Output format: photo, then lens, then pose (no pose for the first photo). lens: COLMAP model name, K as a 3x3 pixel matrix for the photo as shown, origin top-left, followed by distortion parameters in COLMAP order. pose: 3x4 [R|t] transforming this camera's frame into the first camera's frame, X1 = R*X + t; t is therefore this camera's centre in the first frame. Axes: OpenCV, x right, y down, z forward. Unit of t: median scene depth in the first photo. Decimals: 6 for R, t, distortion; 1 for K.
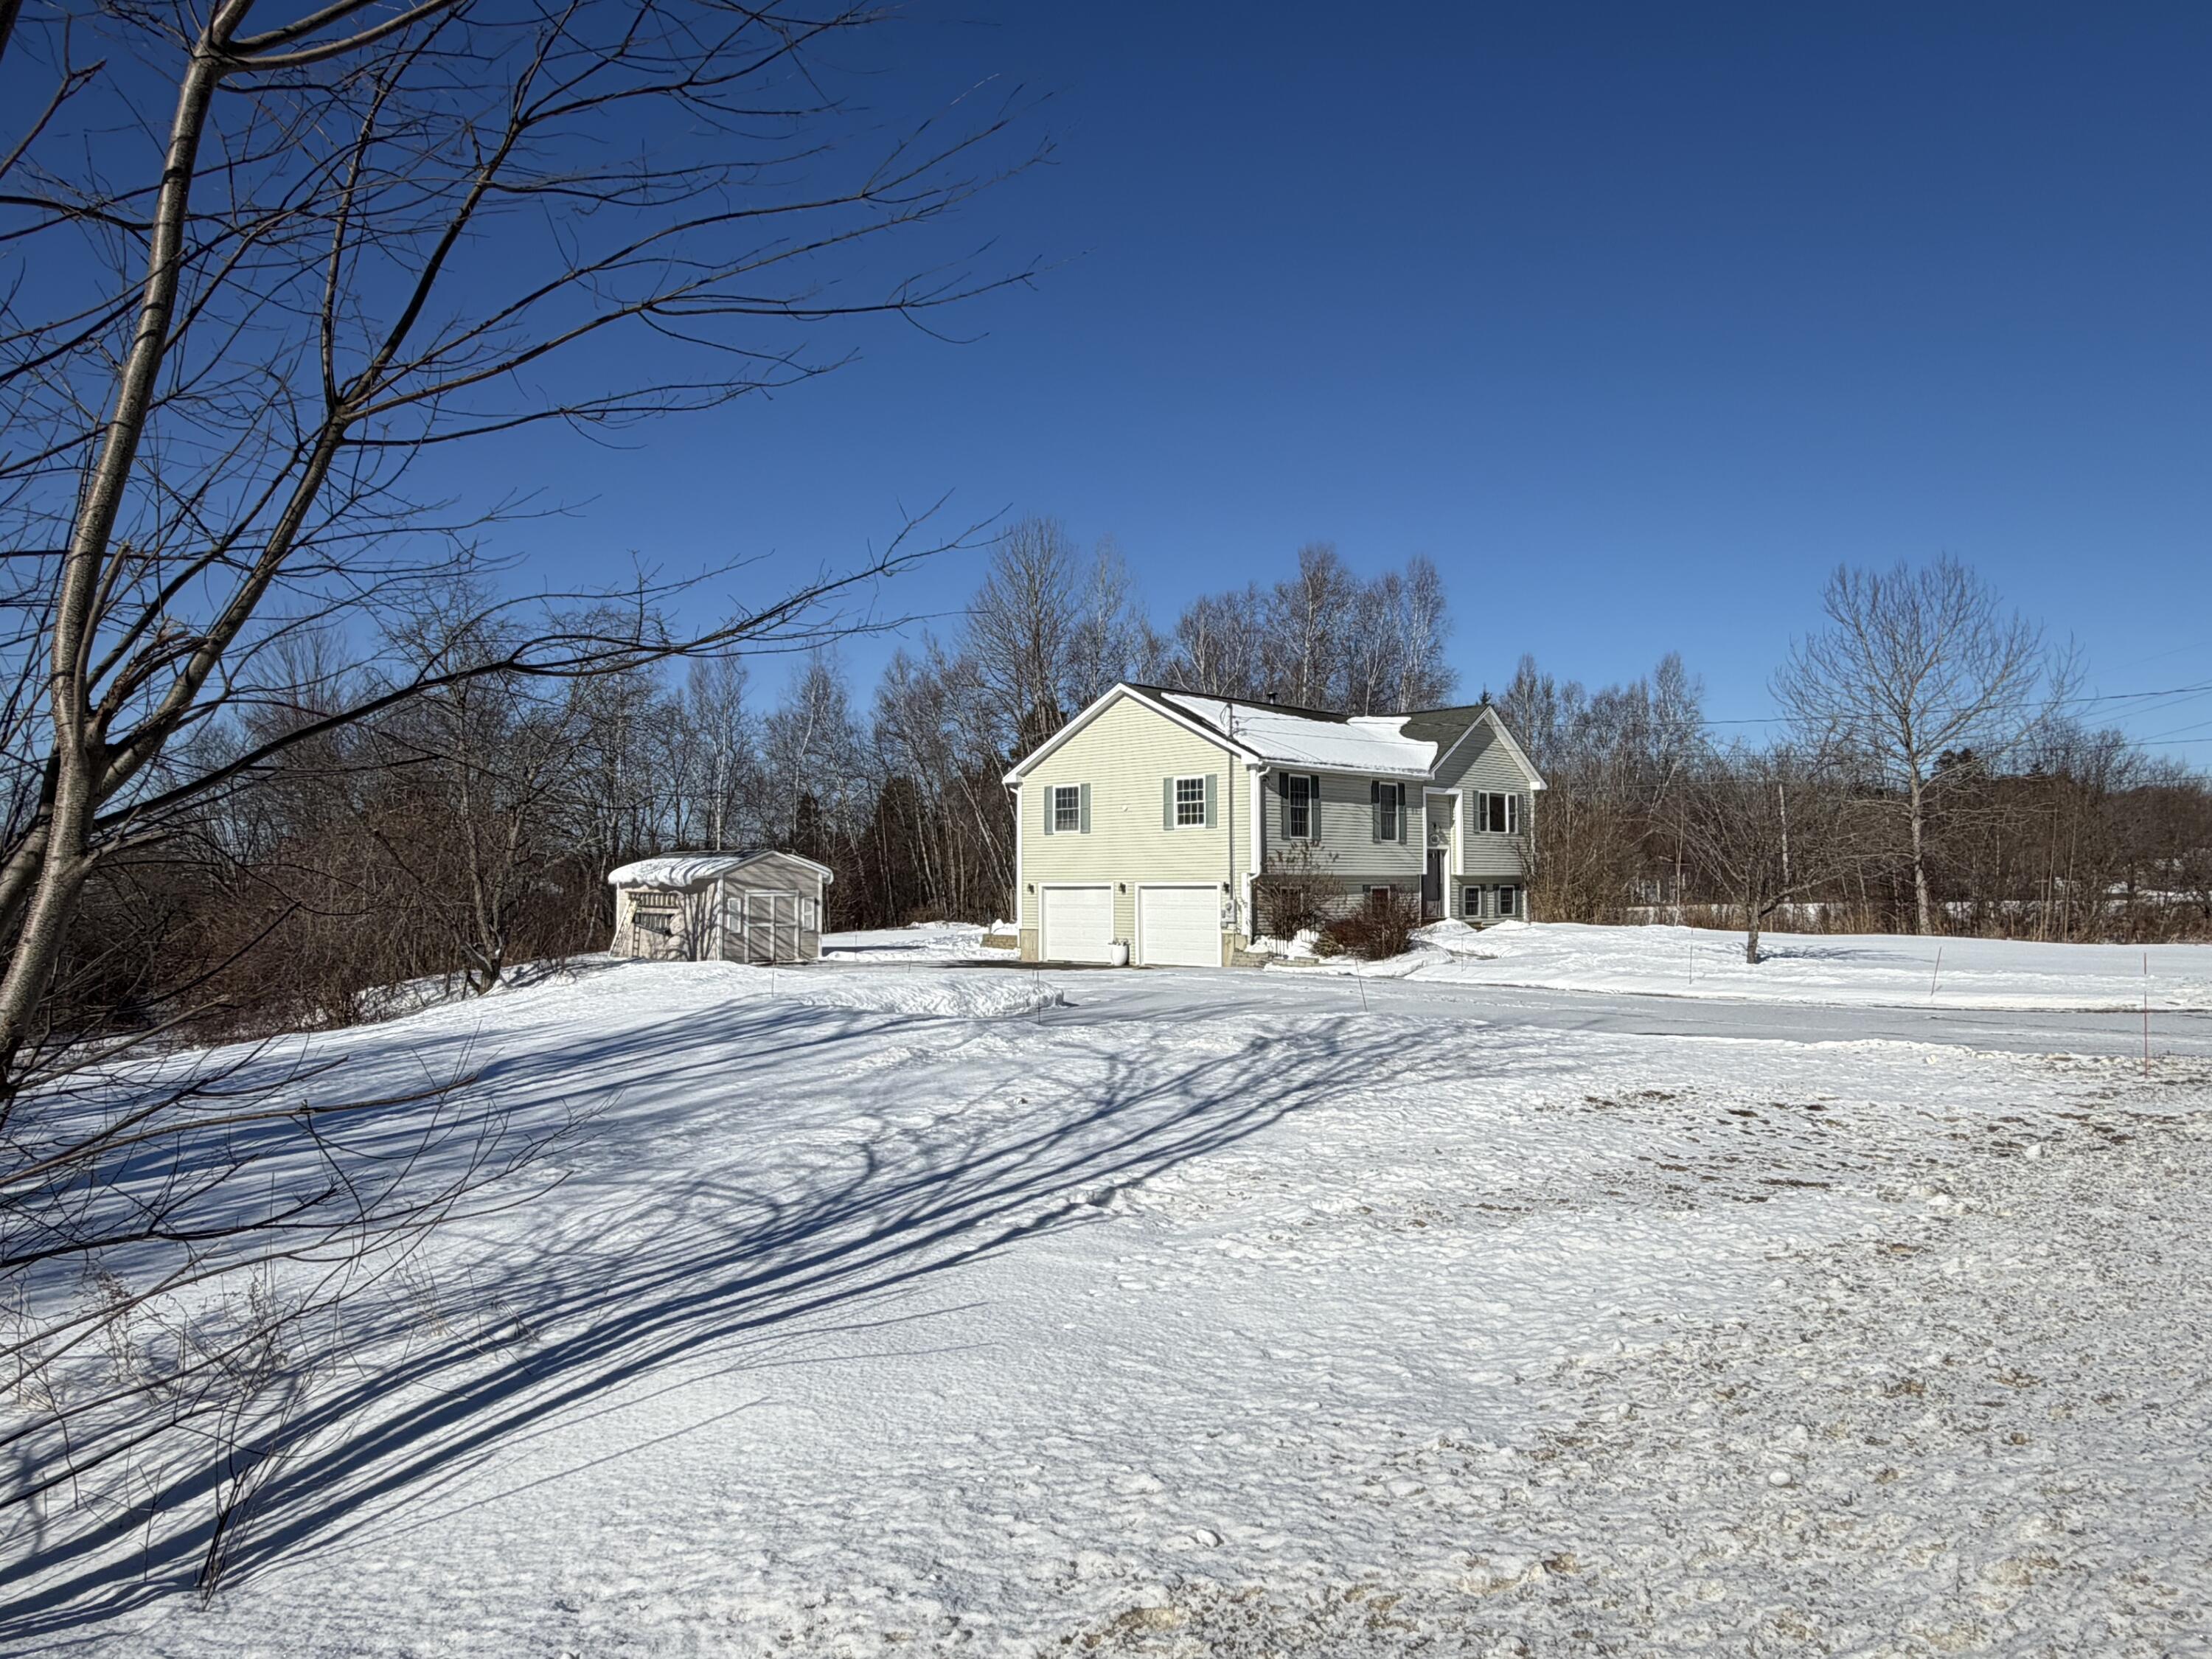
lens RADIAL K [[1445.1, 0, 1106.0], [0, 1445.1, 829.5], [0, 0, 1]] dist [0.002810, -0.000084]
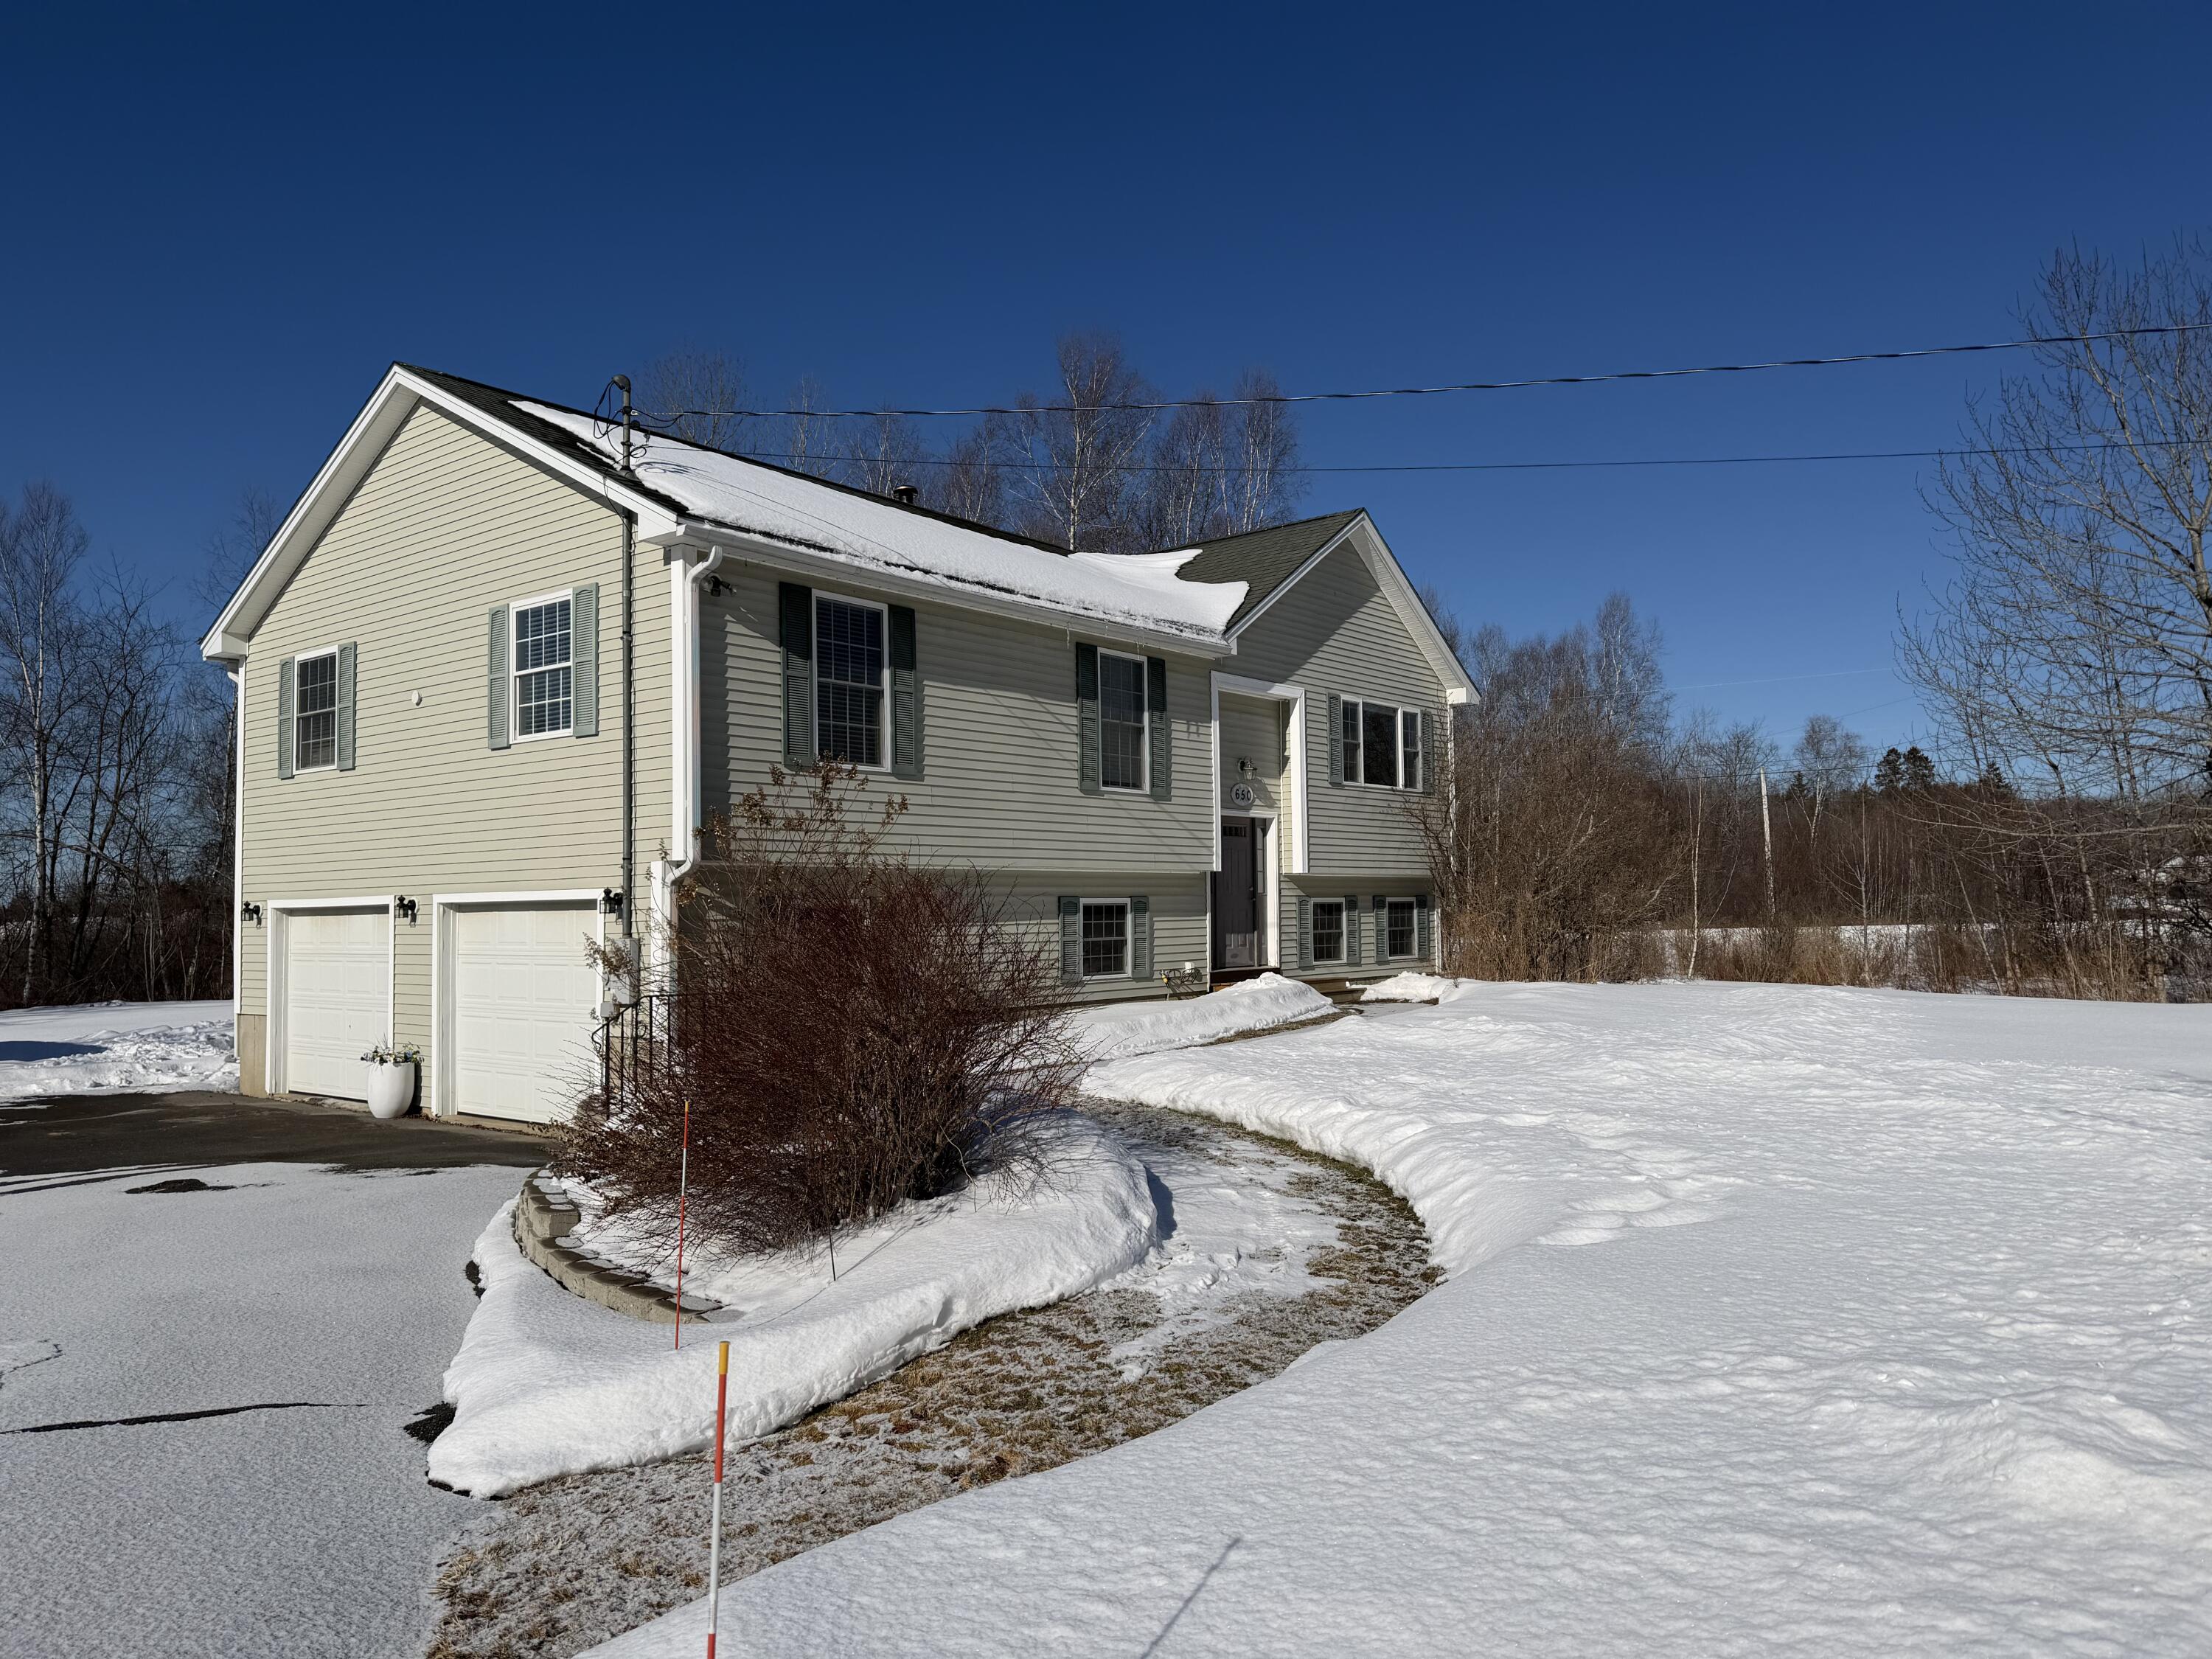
lens RADIAL K [[1534.4, 0, 1106.0], [0, 1534.4, 829.5], [0, 0, 1]] dist [0.180530, -0.355216]
pose [[0.996538, -0.004561, 0.083010, 0.152558], [0.005714, 0.999890, -0.013657, 0.025140], [-0.082938, 0.014084, 0.996455, 0.552165]]
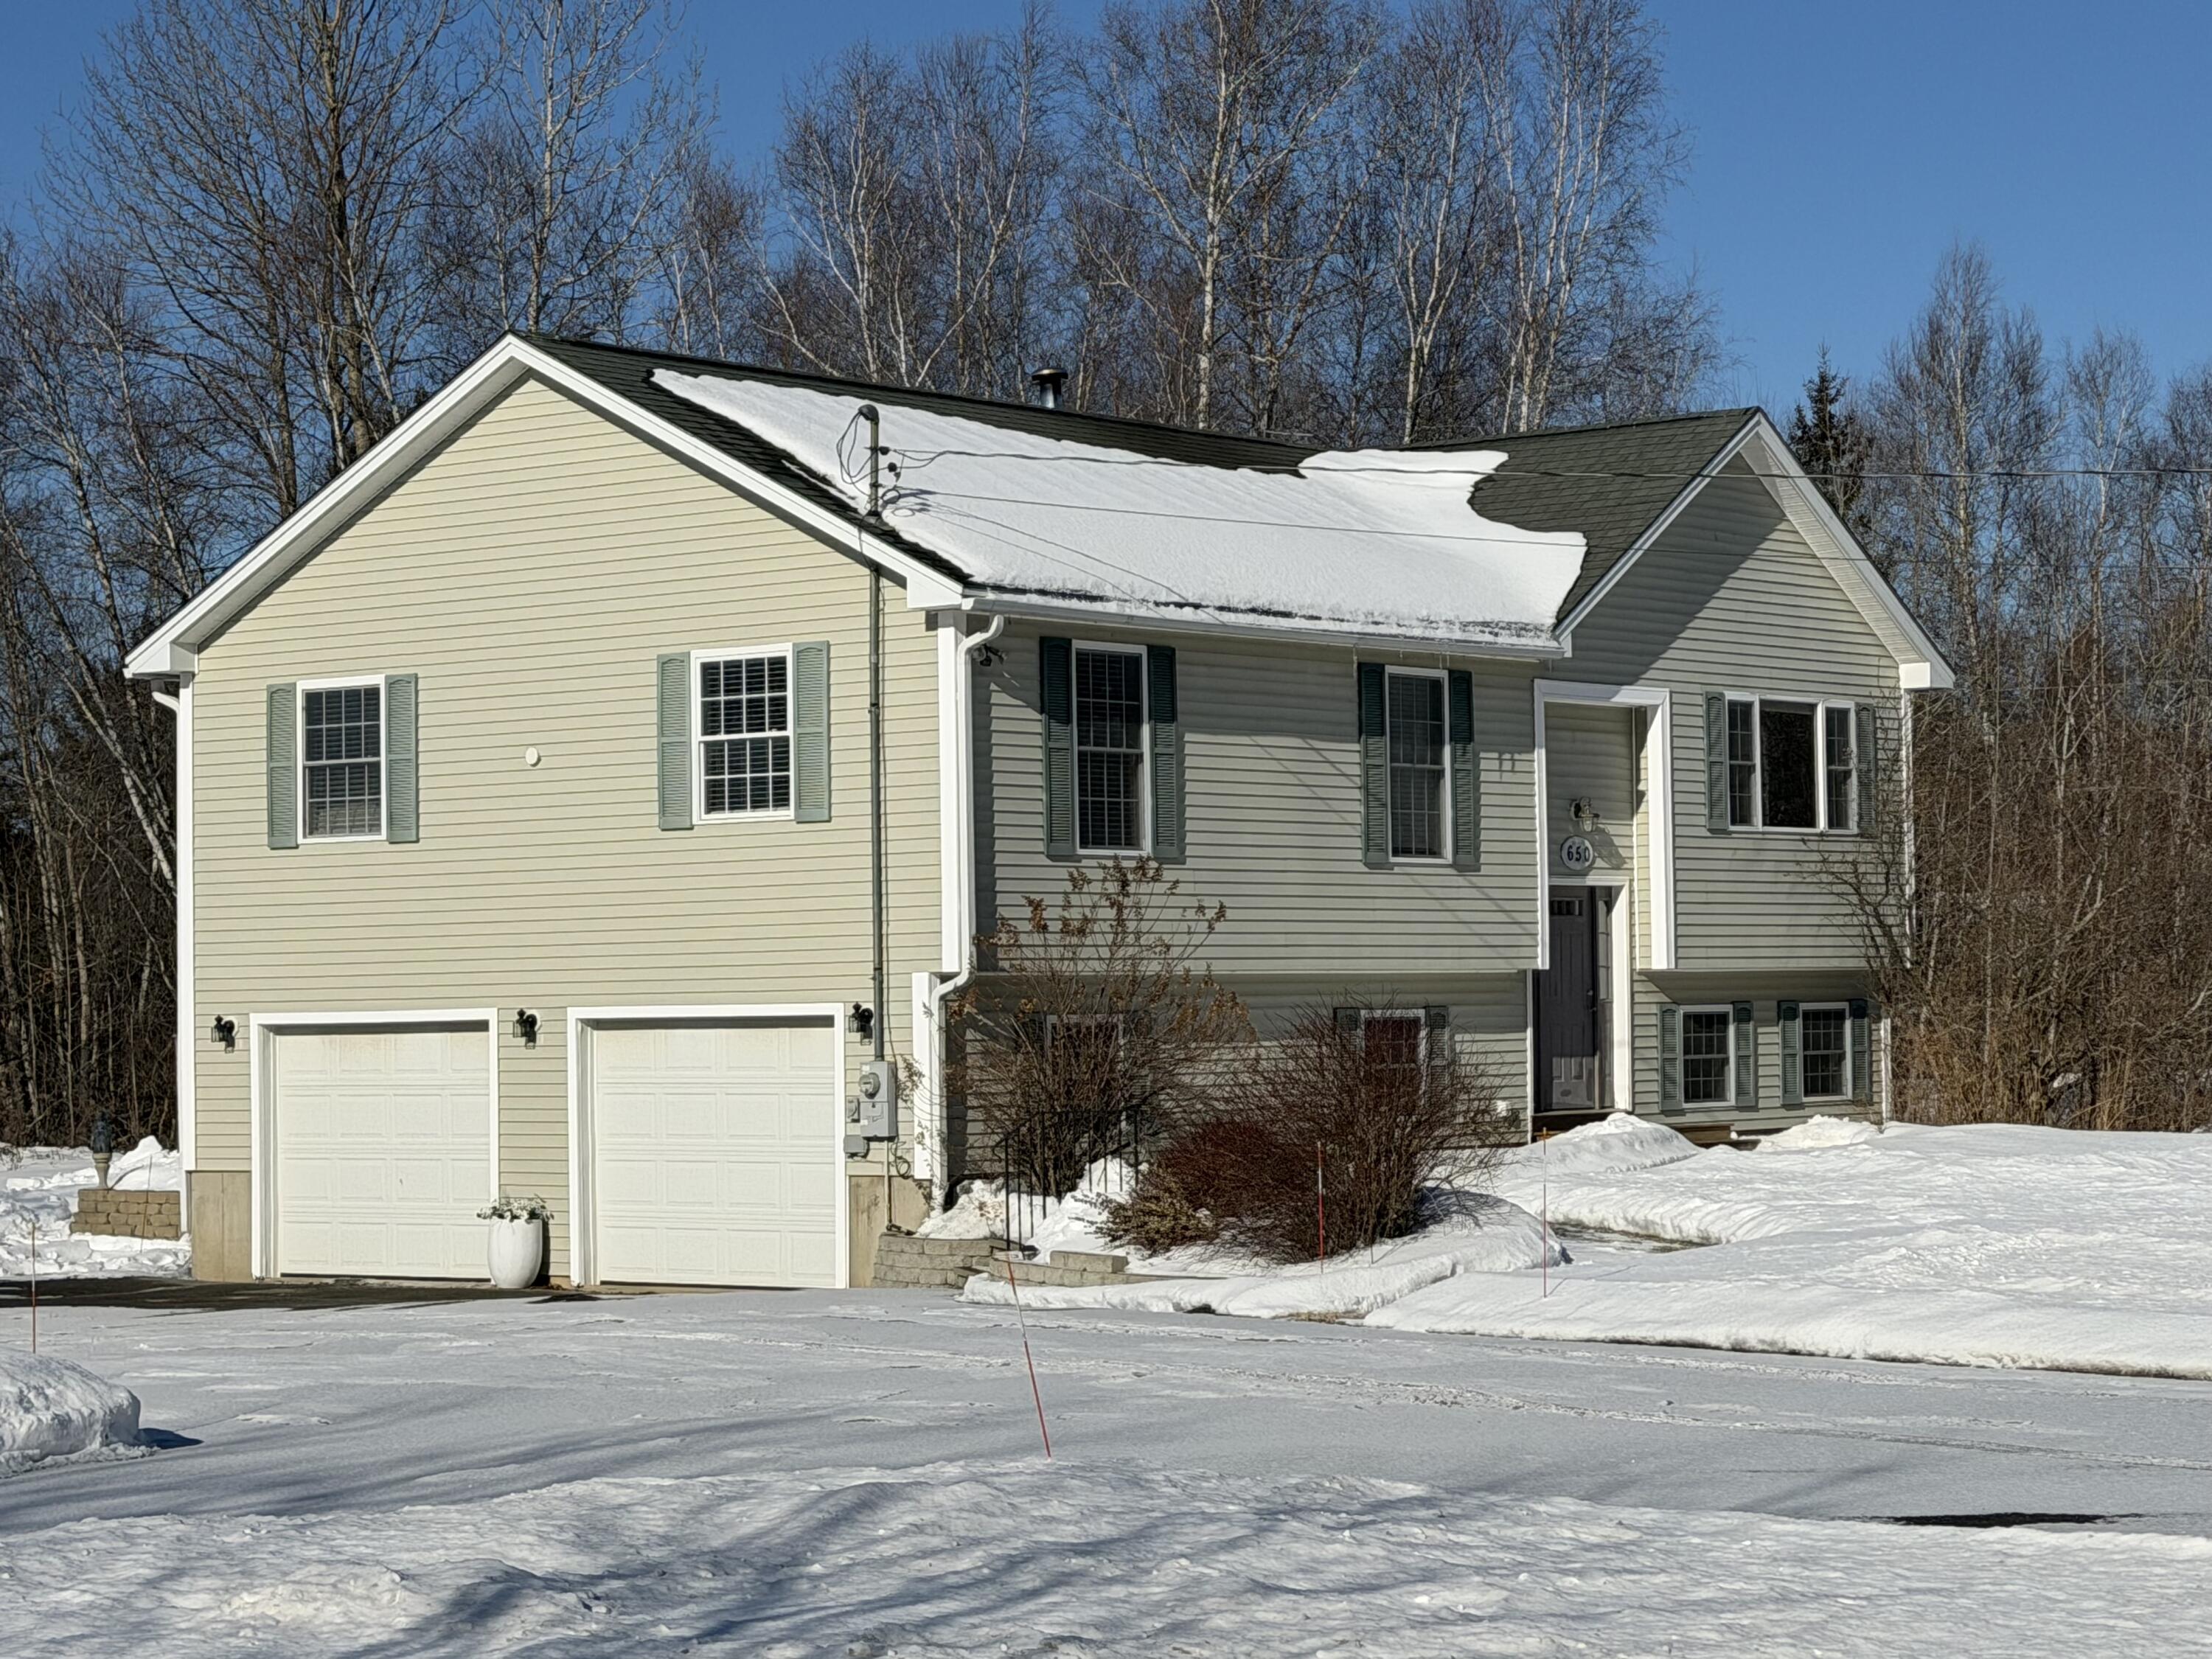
lens RADIAL K [[4714.1, 0, 1106.0], [0, 4714.1, 829.5], [0, 0, 1]] dist [0.140788, 0.262639]
pose [[0.995792, -0.007436, 0.091340, 0.039921], [0.007370, 0.999972, 0.001057, -0.000128], [-0.091345, -0.000379, 0.995819, 0.020708]]
